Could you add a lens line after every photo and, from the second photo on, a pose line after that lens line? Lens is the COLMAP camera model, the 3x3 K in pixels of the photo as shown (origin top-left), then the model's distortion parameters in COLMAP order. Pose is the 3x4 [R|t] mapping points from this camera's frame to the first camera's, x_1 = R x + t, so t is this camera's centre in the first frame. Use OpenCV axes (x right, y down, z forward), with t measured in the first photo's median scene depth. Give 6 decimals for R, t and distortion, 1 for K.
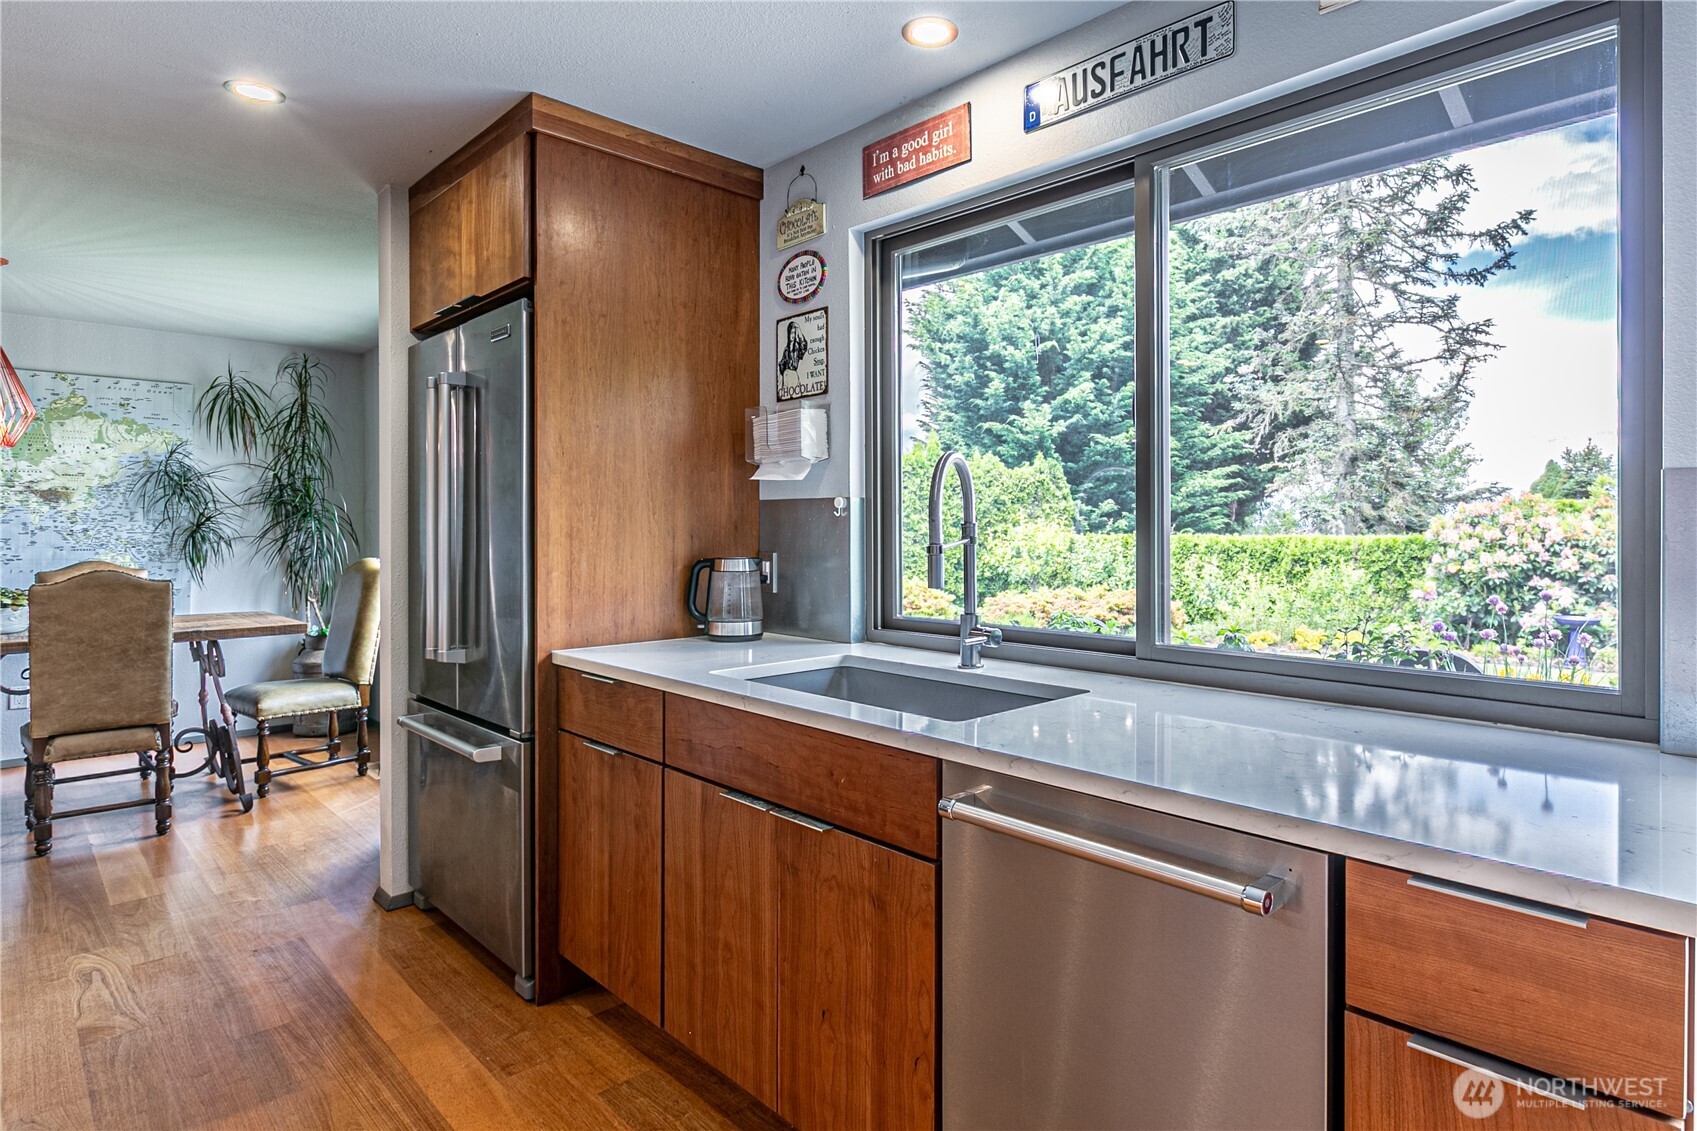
lens RADIAL K [[912.3, 0, 914.1], [0, 912.3, 535.8], [0, 0, 1]] dist [0.000388, -0.001106]
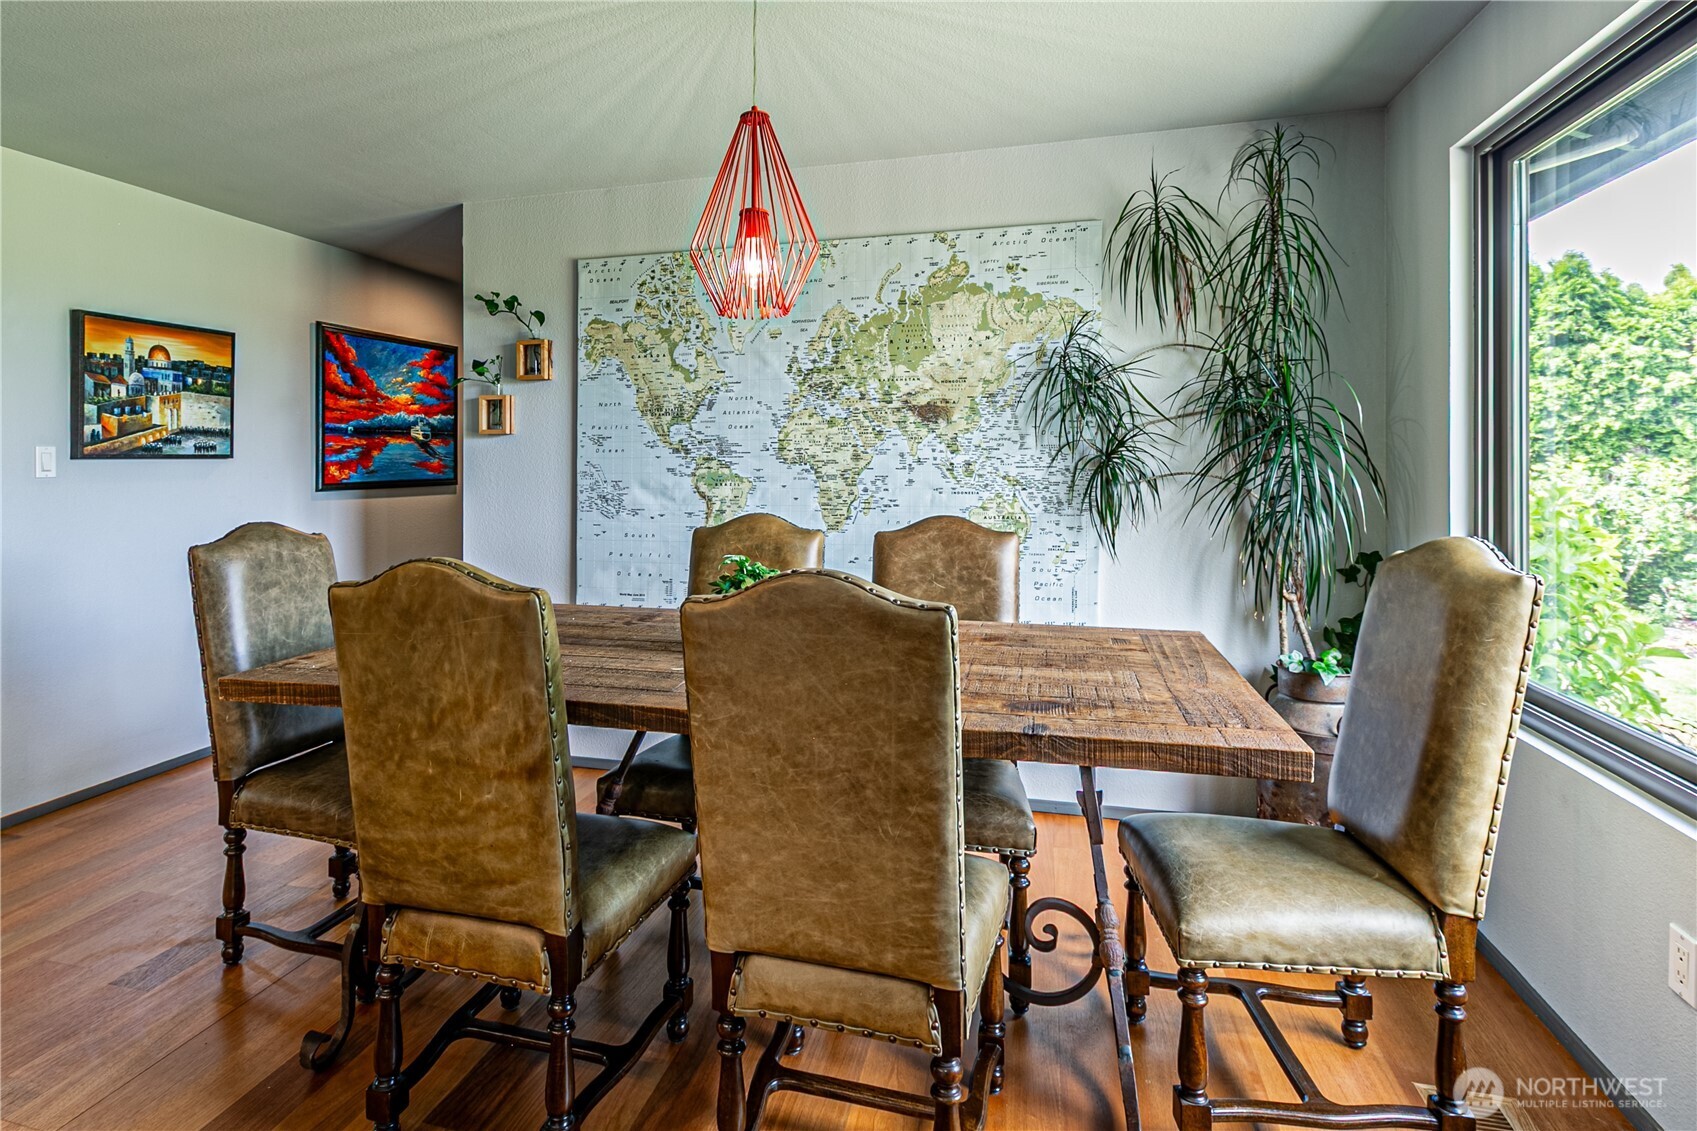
lens RADIAL K [[801.6, 0, 847.2], [0, 801.6, 470.7], [0, 0, 1]] dist [-0.004646, 0.000044]
pose [[0.492694, 0.004491, -0.870191, -0.435546], [0.000260, 0.999986, 0.005309, -0.003748], [0.870203, -0.002842, 0.492685, 0.624447]]
